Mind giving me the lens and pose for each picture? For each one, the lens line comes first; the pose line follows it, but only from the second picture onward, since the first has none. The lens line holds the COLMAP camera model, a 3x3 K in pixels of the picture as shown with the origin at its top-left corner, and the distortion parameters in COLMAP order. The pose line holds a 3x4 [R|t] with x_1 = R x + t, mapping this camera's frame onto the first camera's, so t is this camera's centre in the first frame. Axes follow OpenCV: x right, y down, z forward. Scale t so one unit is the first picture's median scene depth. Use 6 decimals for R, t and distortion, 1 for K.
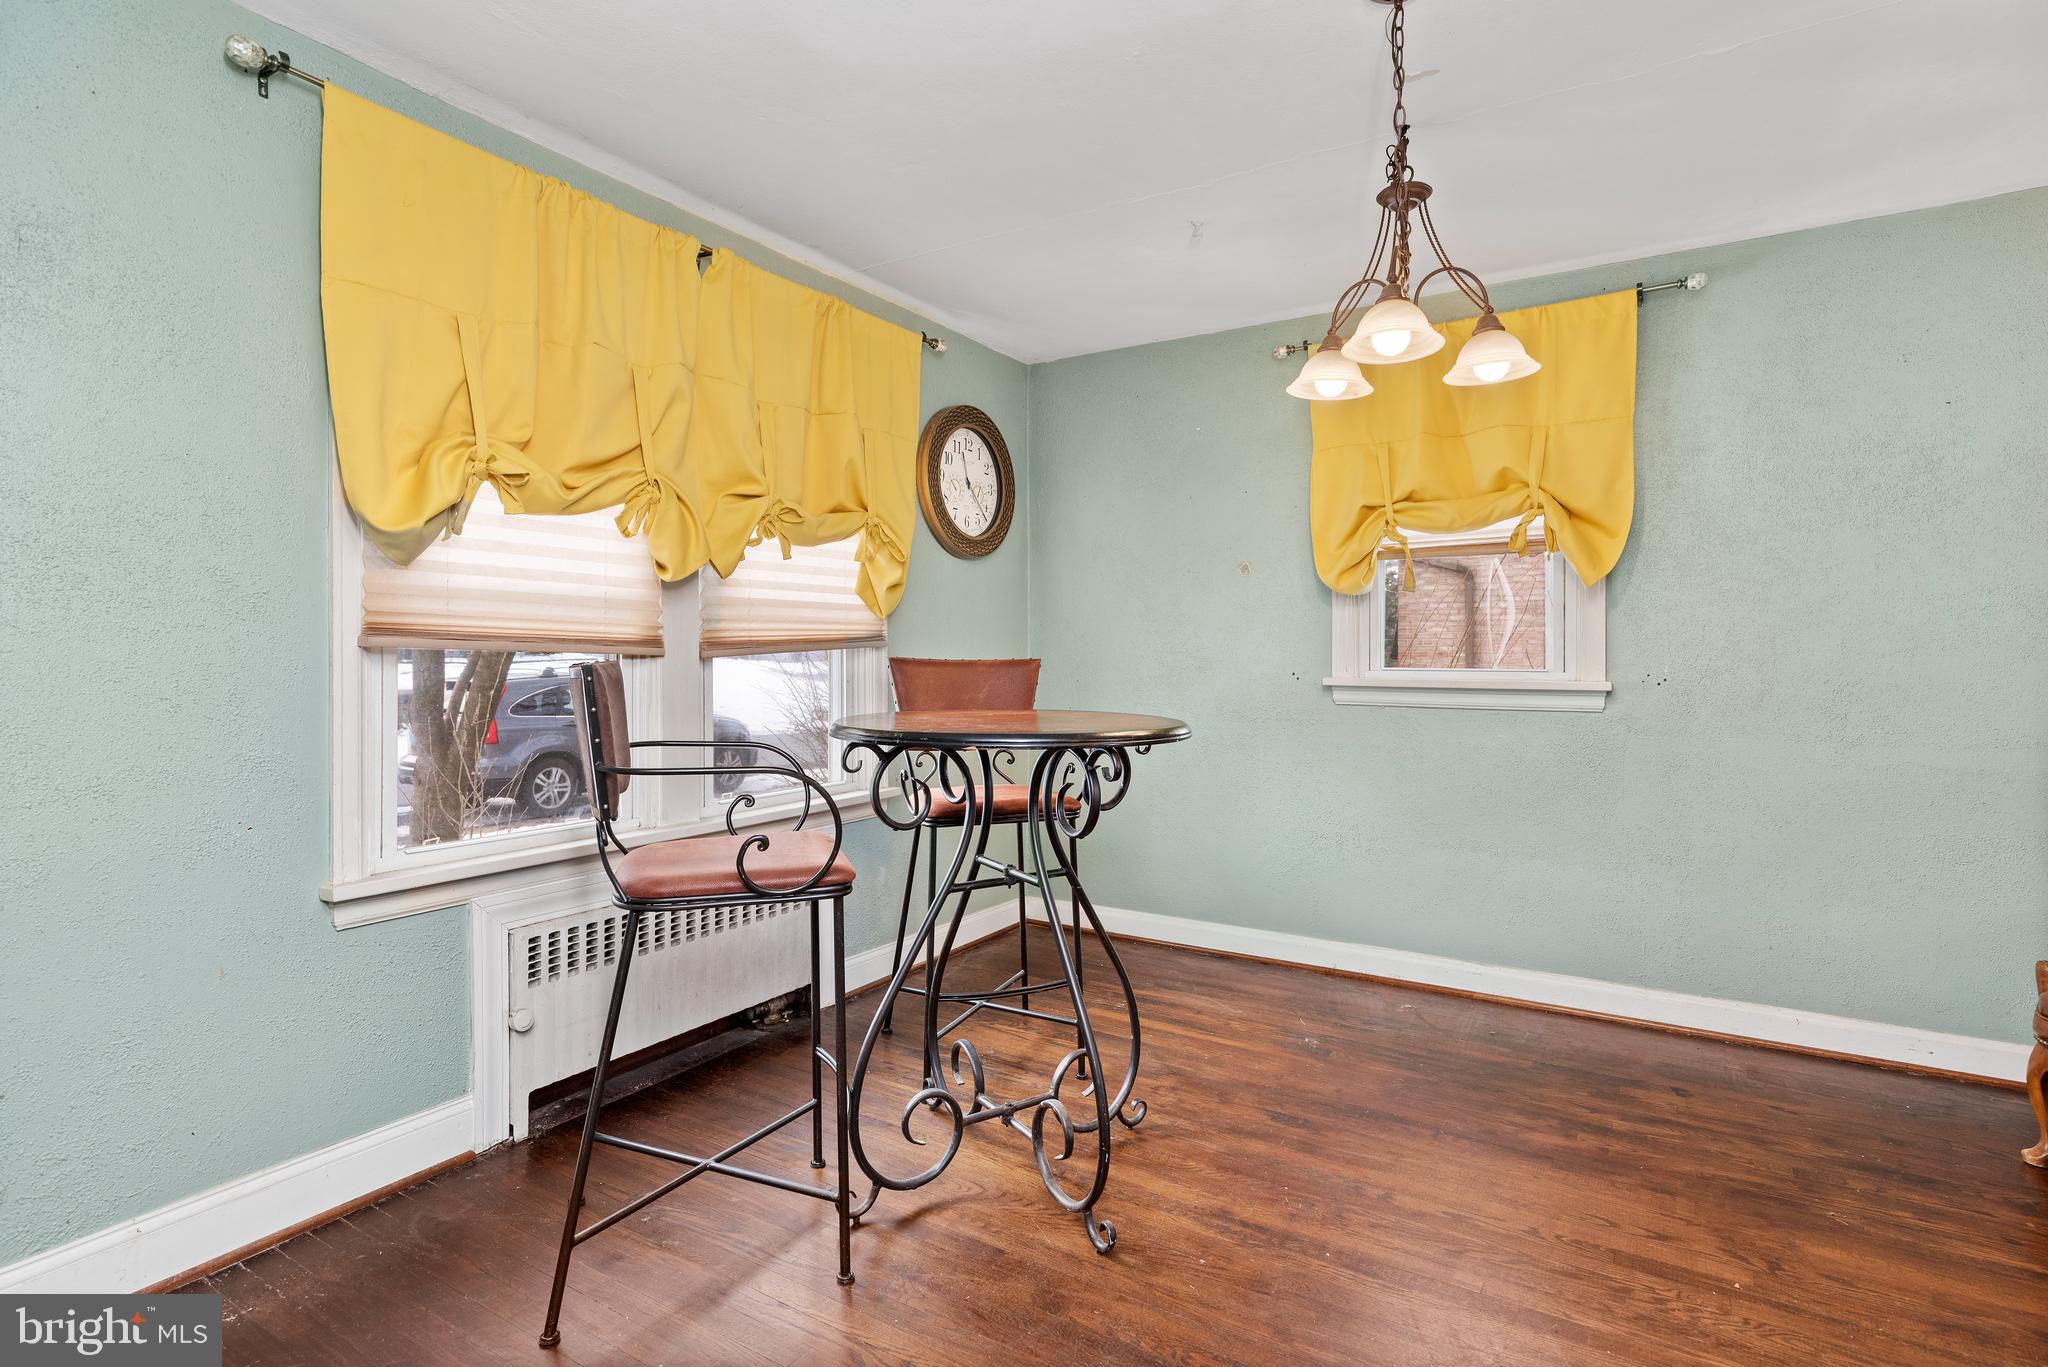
lens RADIAL K [[1011.2, 0, 1019.3], [0, 1011.2, 664.1], [0, 0, 1]] dist [0.000661, 0.001259]
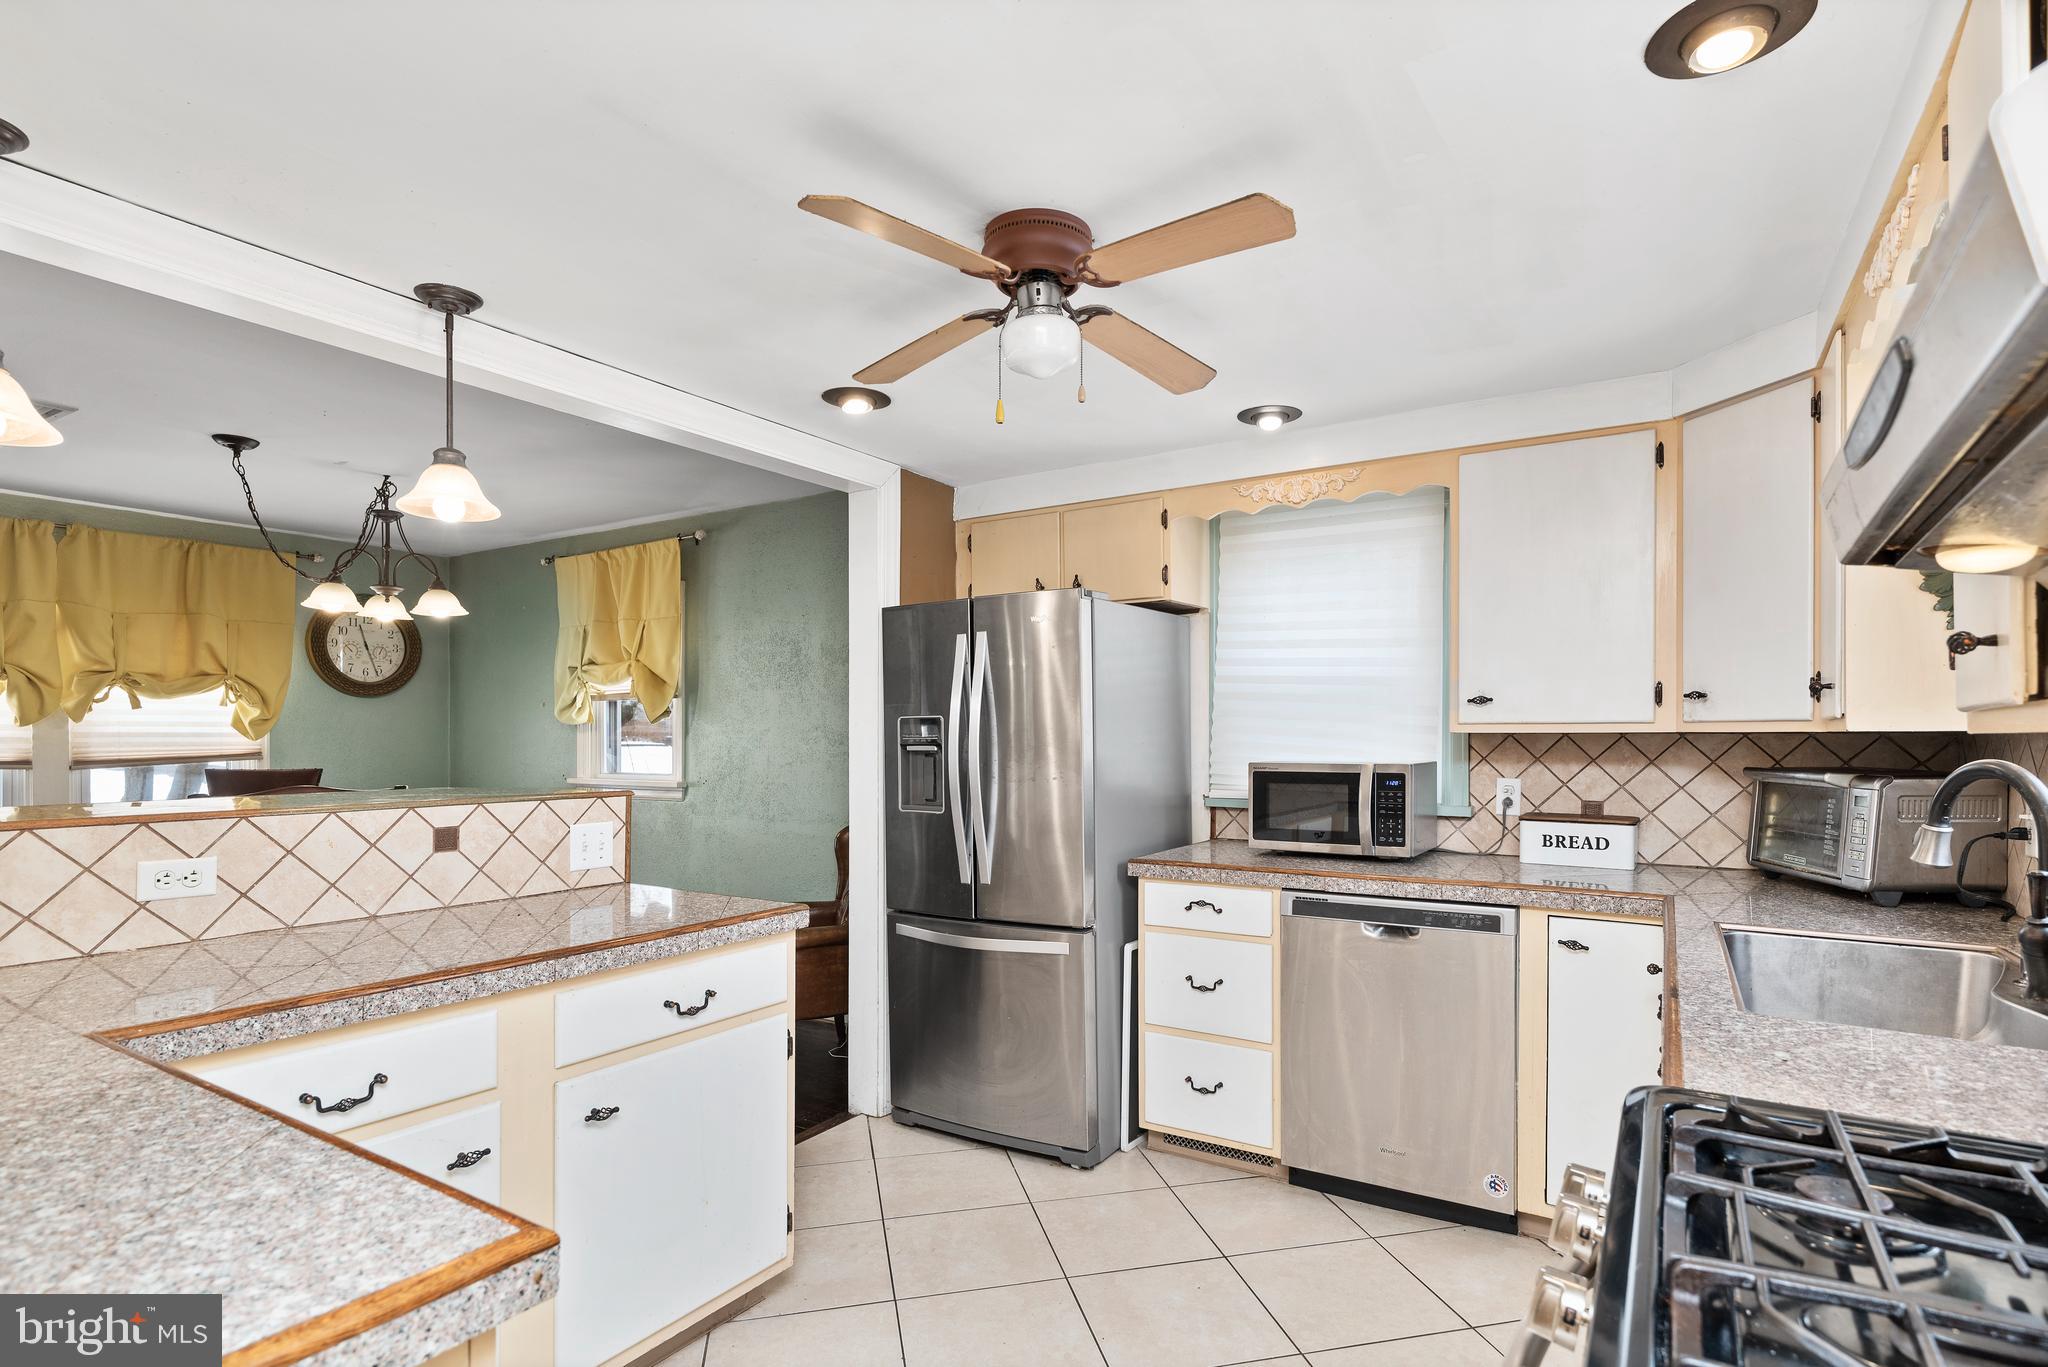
lens RADIAL K [[1011.2, 0, 1029.3], [0, 1011.2, 723.7], [0, 0, 1]] dist [0.000661, 0.001259]
pose [[0.999757, 0.000173, -0.022043, 1.225288], [-0.000677, 0.999739, -0.022833, -0.042725], [0.022033, 0.022842, 0.999496, -0.586765]]
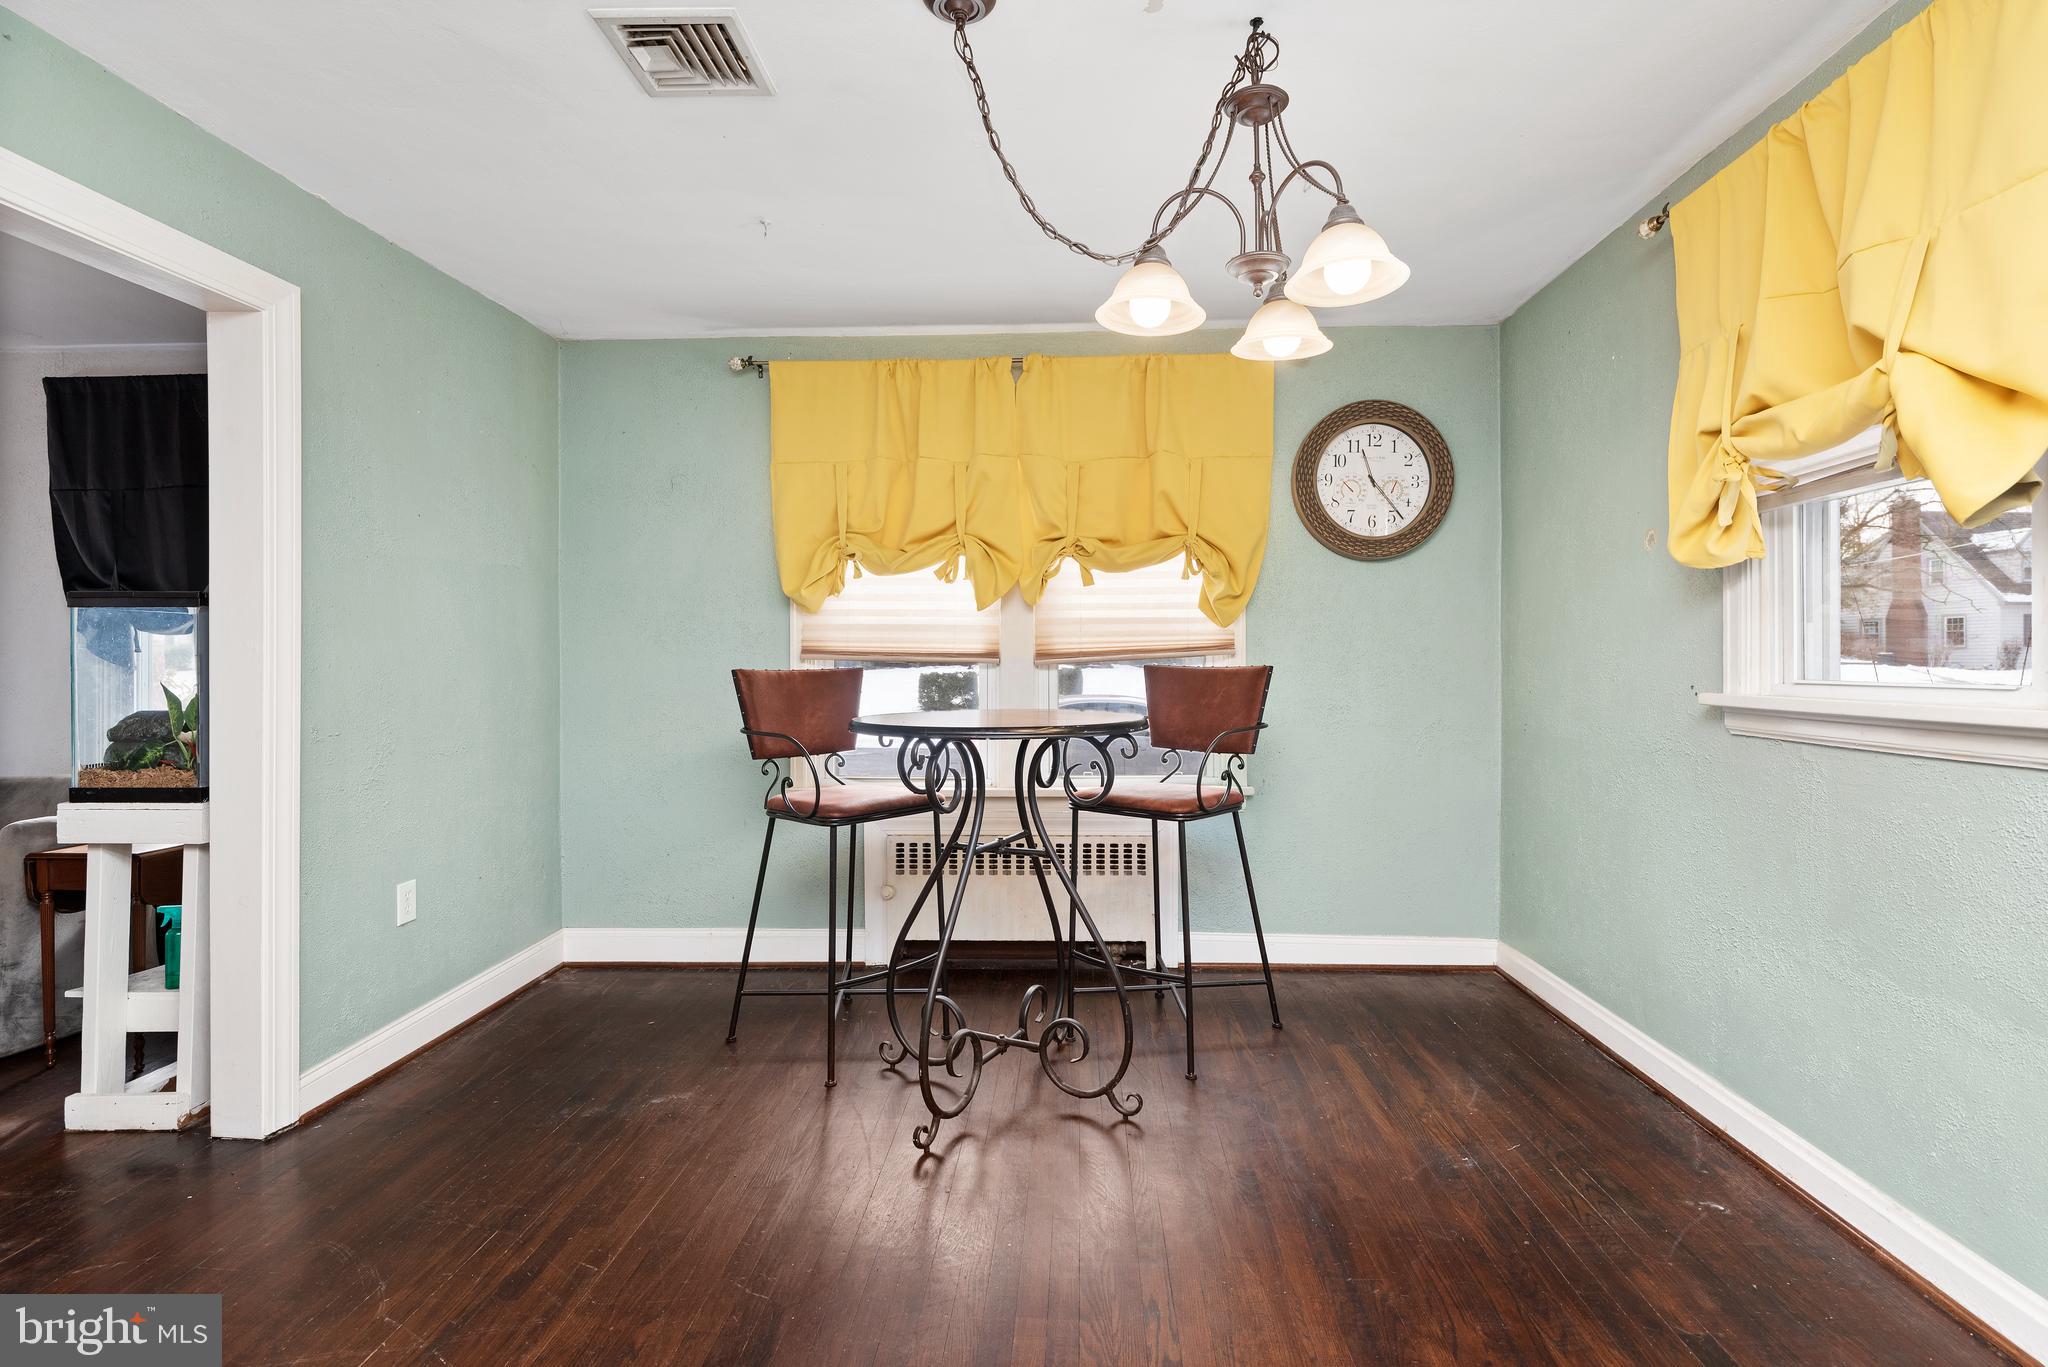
lens RADIAL K [[1011.2, 0, 1047.6], [0, 1011.2, 669.4], [0, 0, 1]] dist [0.000661, 0.001259]
pose [[0.495994, 0.006774, -0.868299, 0.806251], [-0.004039, 0.999977, 0.005495, -0.007578], [0.868316, 0.000782, 0.496010, 0.340205]]
